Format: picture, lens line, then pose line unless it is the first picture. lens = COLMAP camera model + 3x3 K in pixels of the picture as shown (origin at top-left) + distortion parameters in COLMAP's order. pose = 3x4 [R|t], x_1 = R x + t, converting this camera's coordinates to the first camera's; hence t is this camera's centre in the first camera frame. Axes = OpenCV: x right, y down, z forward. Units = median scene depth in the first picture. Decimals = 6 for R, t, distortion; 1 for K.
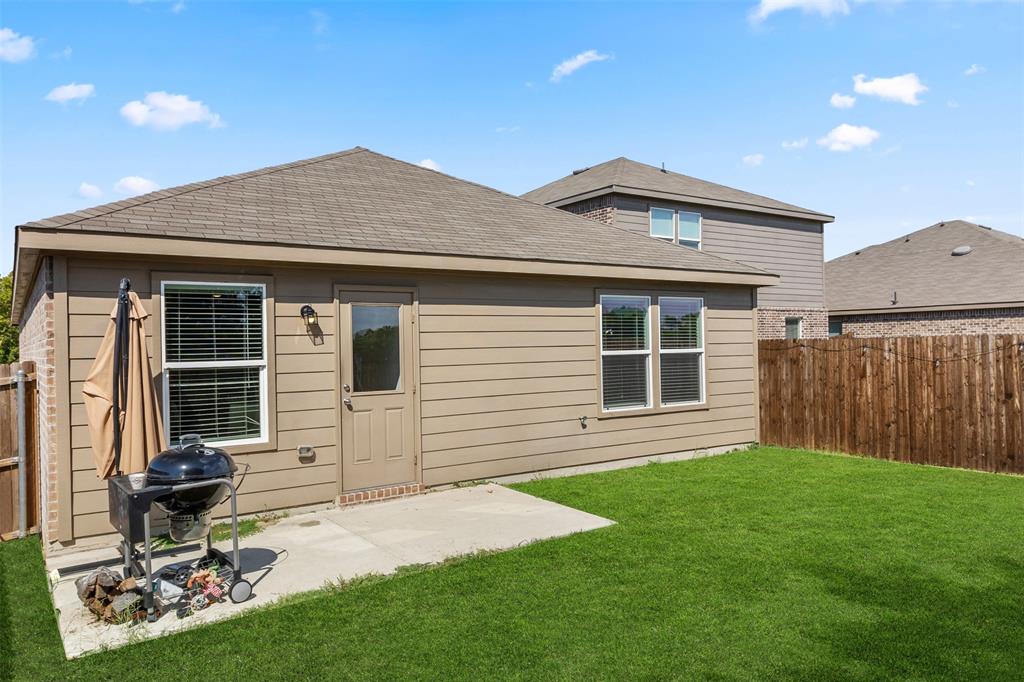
lens RADIAL K [[743.0, 0, 533.6], [0, 743.0, 331.5], [0, 0, 1]] dist [0.038477, -0.019980]
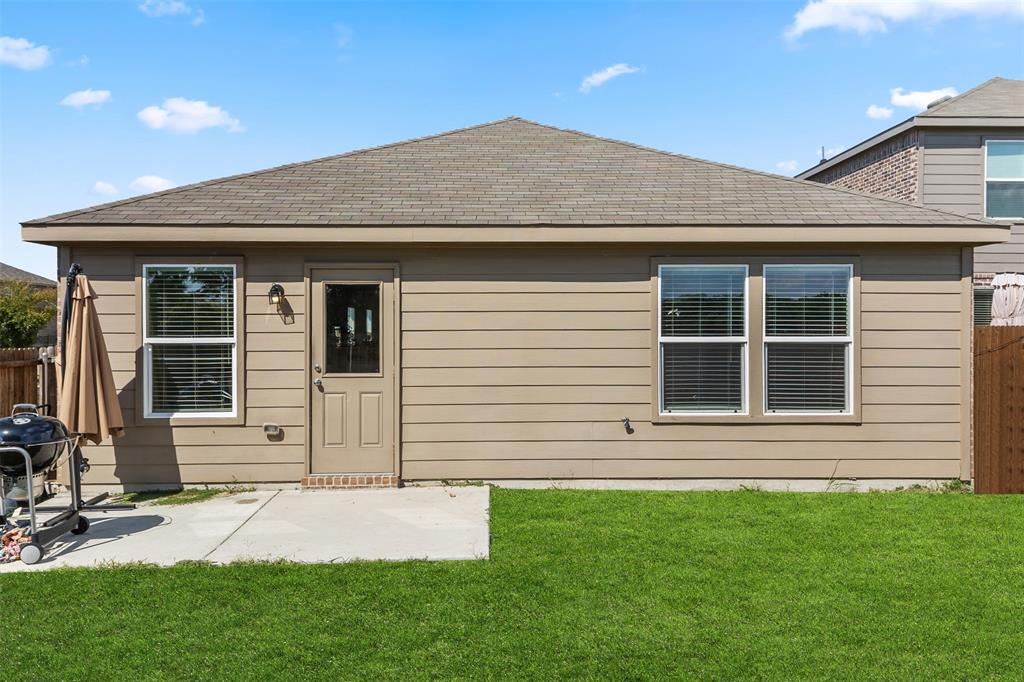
lens RADIAL K [[743.0, 0, 523.6], [0, 743.0, 320.3], [0, 0, 1]] dist [0.038477, -0.019980]
pose [[0.826197, 0.005927, -0.563350, 0.492152], [-0.003076, 0.999977, 0.006009, 0.005561], [0.563372, -0.003232, 0.826197, 0.323350]]
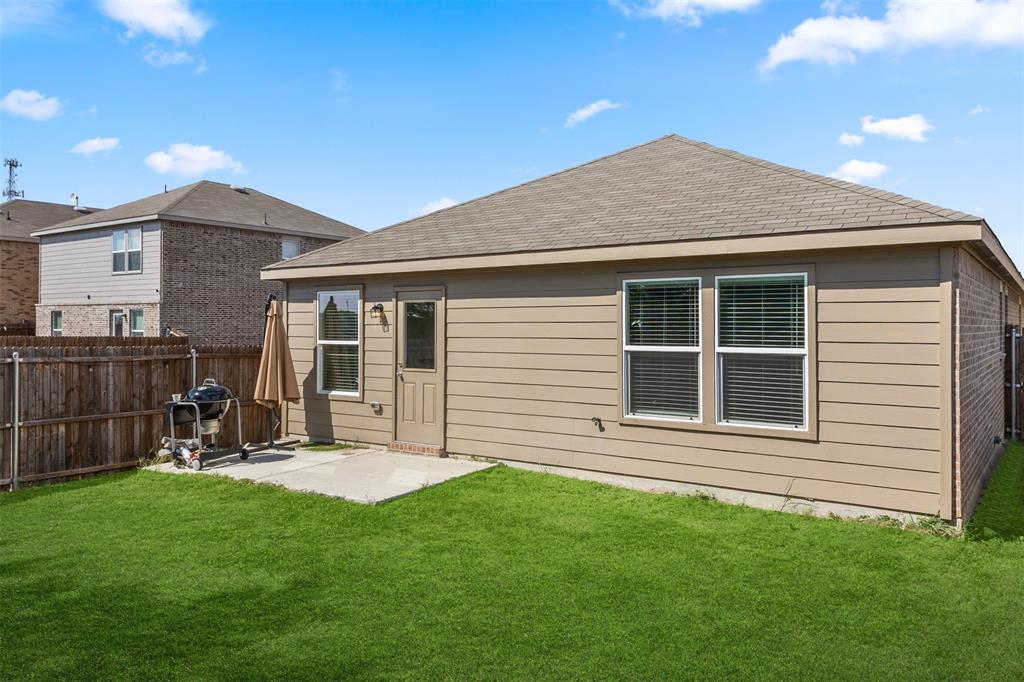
lens RADIAL K [[743.0, 0, 532.2], [0, 743.0, 328.9], [0, 0, 1]] dist [0.038477, -0.019980]
pose [[0.341239, 0.013360, -0.939881, 1.020482], [0.001780, 0.999888, 0.014859, -0.006740], [0.939975, -0.006744, 0.341177, 0.721129]]
